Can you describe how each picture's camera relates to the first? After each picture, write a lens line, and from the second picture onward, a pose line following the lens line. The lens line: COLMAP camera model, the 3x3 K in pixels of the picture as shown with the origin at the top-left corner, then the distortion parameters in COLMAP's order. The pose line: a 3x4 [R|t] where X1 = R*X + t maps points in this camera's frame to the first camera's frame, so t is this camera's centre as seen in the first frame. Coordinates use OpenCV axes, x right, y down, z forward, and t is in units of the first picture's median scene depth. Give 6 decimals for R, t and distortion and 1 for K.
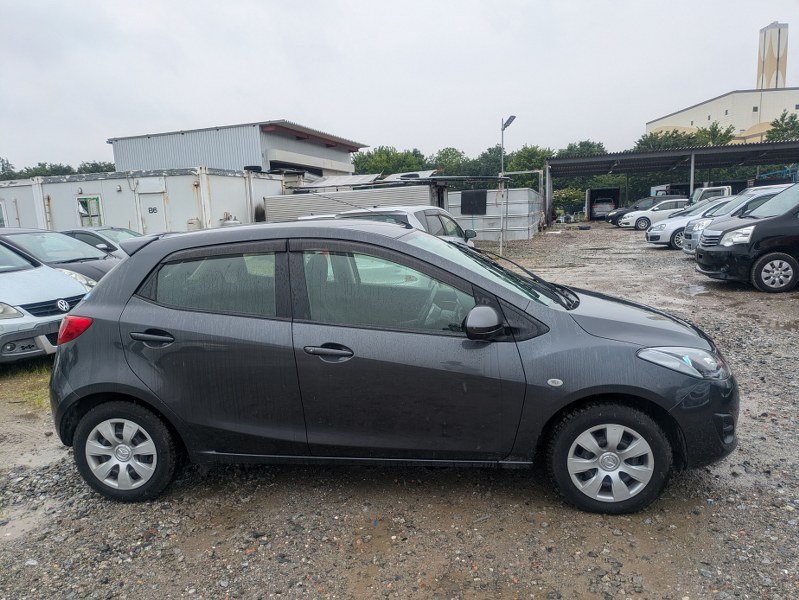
lens RADIAL K [[597.2, 0, 389.8], [0, 597.2, 310.5], [0, 0, 1]] dist [0.005660, -0.002847]
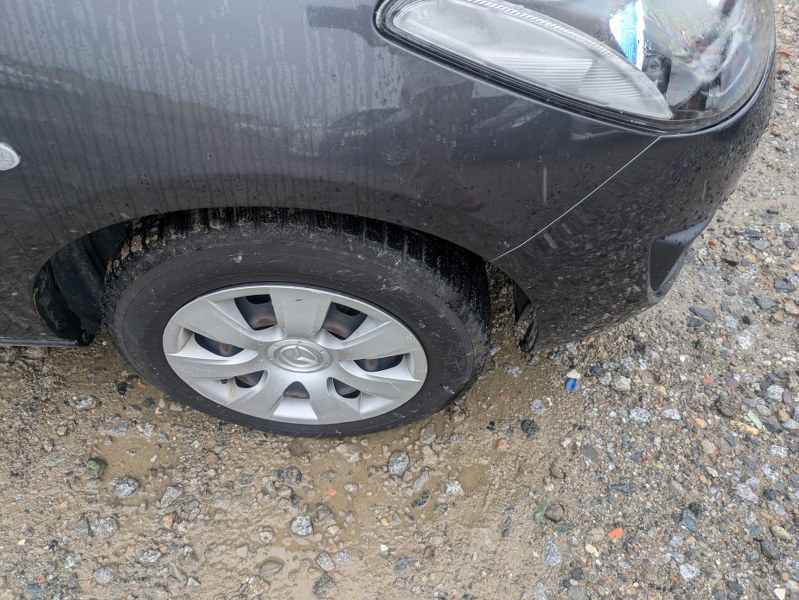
lens RADIAL K [[609.7, 0, 399.5], [0, 609.7, 300.0], [0, 0, 1]] dist [0.016475, -0.003472]
pose [[0.991483, -0.056697, 0.117249, 0.058489], [-0.039179, 0.728726, 0.683684, 0.000152], [-0.124205, -0.682455, 0.720298, 0.118037]]
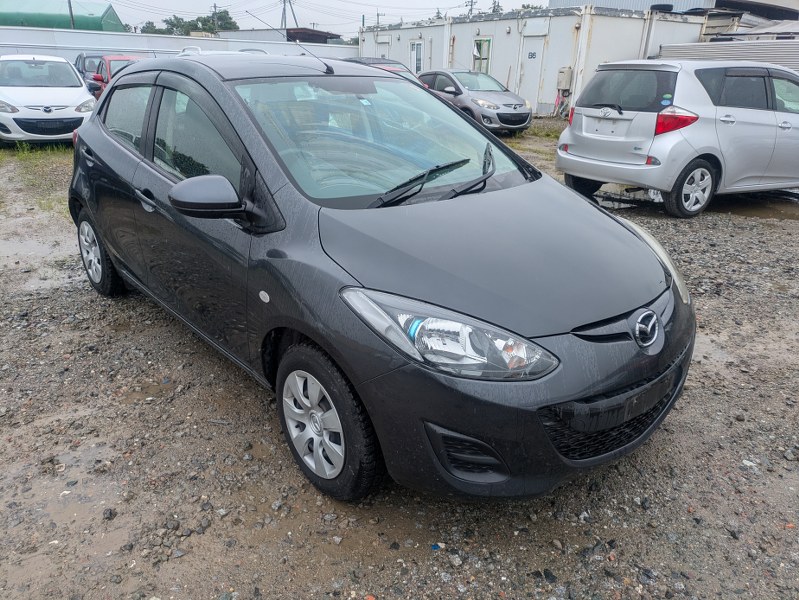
lens RADIAL K [[597.2, 0, 389.8], [0, 597.2, 310.5], [0, 0, 1]] dist [0.005660, -0.002847]
pose [[0.746030, 0.299656, -0.594681, 0.126338], [-0.154841, 0.946615, 0.282744, -0.015596], [0.647660, -0.118854, 0.752602, 0.079418]]
